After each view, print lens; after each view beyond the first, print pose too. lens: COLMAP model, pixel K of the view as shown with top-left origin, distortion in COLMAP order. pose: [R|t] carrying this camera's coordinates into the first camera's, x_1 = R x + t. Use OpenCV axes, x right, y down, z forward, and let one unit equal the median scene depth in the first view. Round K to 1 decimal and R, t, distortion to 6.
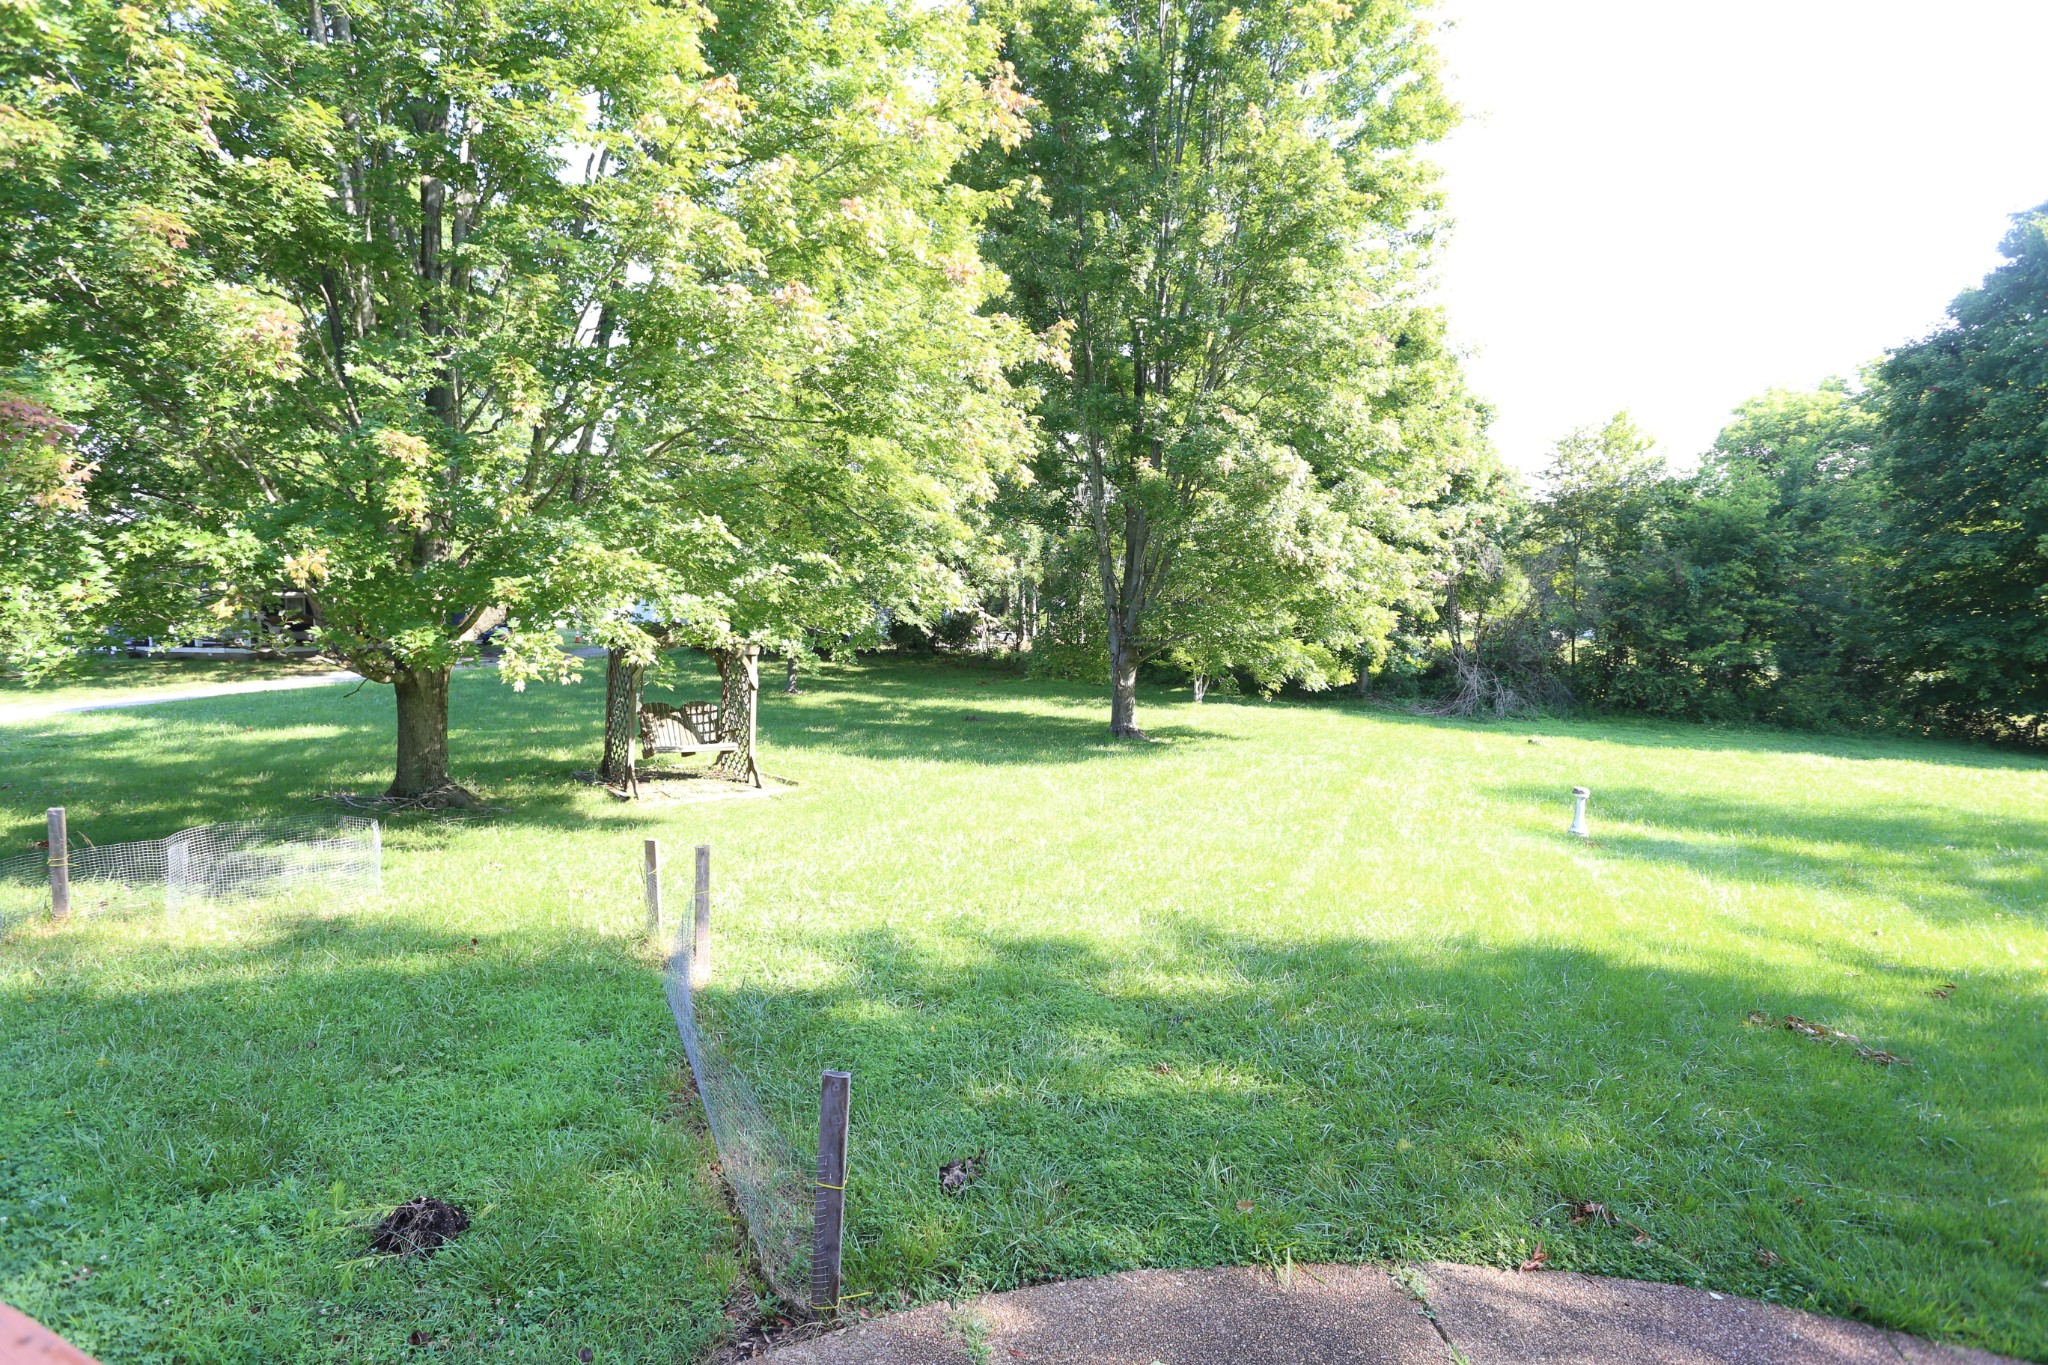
lens RADIAL K [[1068.4, 0, 984.5], [0, 1068.4, 672.5], [0, 0, 1]] dist [-0.075792, 0.036204]
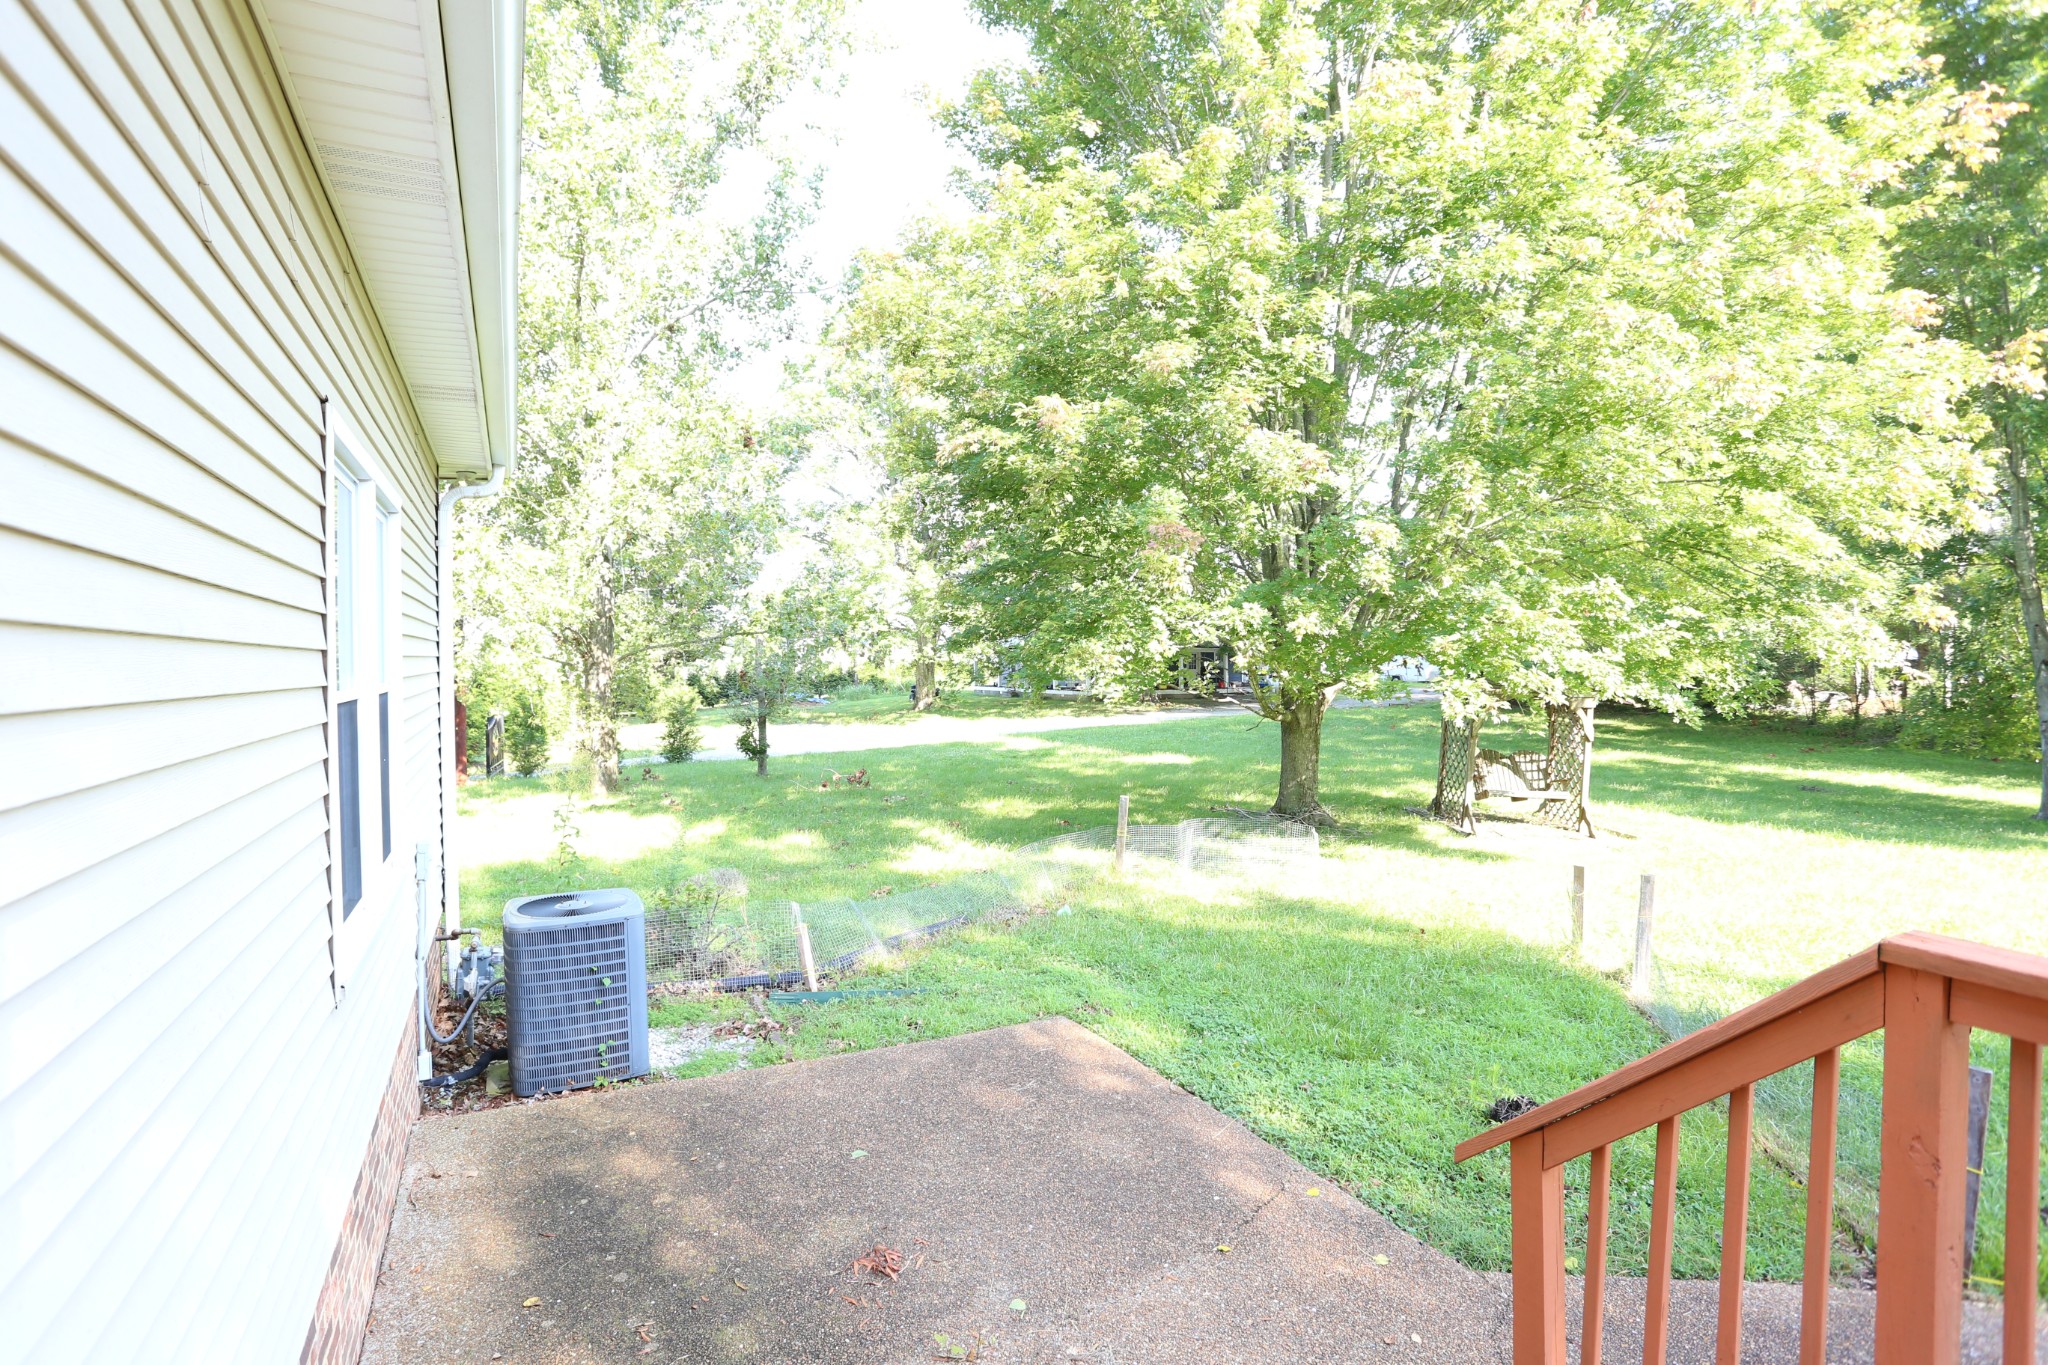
lens RADIAL K [[996.4, 0, 1015.9], [0, 996.4, 677.1], [0, 0, 1]] dist [-0.072861, 0.030845]
pose [[0.774560, 0.011681, -0.632392, -0.055129], [-0.040306, 0.998709, -0.030920, 0.005889], [0.631215, 0.049439, 0.774031, -0.088278]]
